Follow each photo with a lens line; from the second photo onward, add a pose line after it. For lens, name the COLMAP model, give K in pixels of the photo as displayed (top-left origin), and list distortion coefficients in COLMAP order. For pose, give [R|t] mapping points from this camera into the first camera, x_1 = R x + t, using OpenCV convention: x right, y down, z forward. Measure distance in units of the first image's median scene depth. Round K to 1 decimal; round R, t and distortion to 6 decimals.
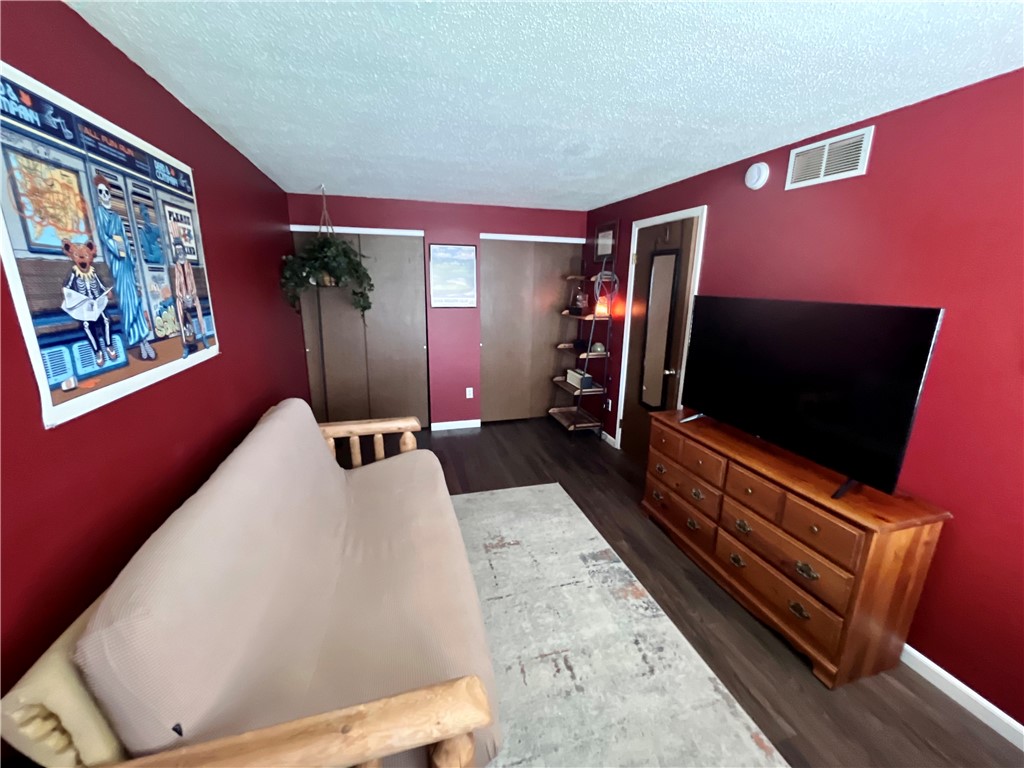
lens RADIAL K [[414.0, 0, 510.2], [0, 414.0, 383.1], [0, 0, 1]] dist [-0.004371, -0.000142]
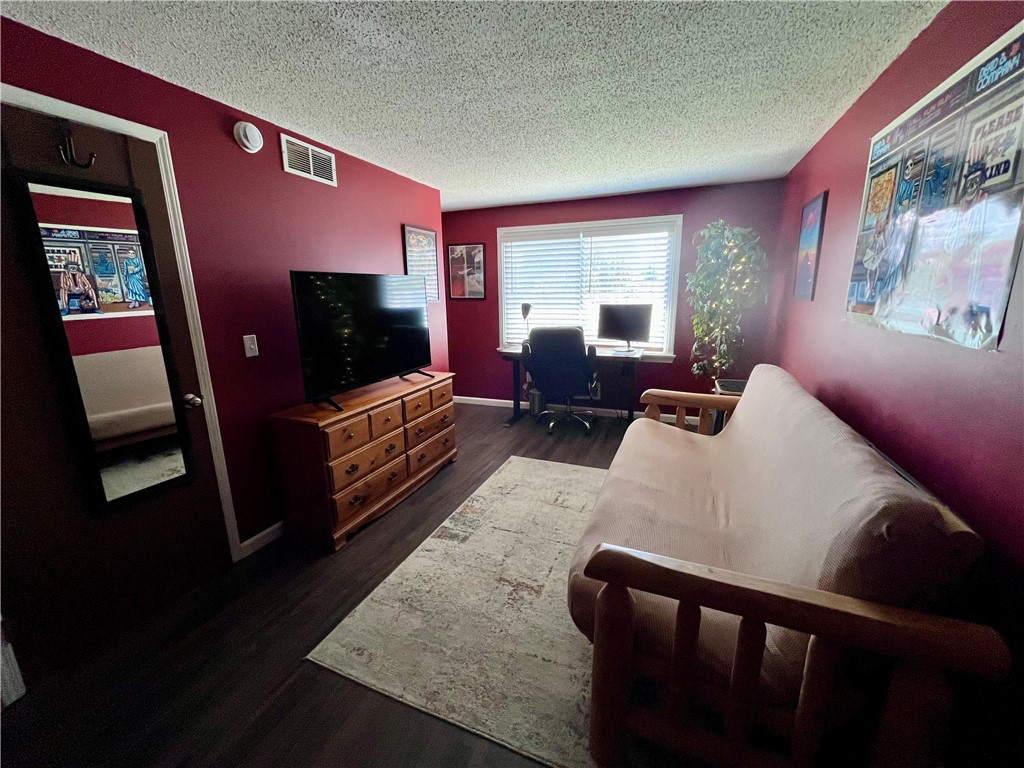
lens RADIAL K [[414.0, 0, 510.1], [0, 414.0, 384.0], [0, 0, 1]] dist [-0.004371, -0.000142]
pose [[-0.789196, -0.136088, 0.598874, -0.493914], [0.154308, 0.899917, 0.407845, -0.322055], [-0.594440, 0.414281, -0.689211, 1.621651]]
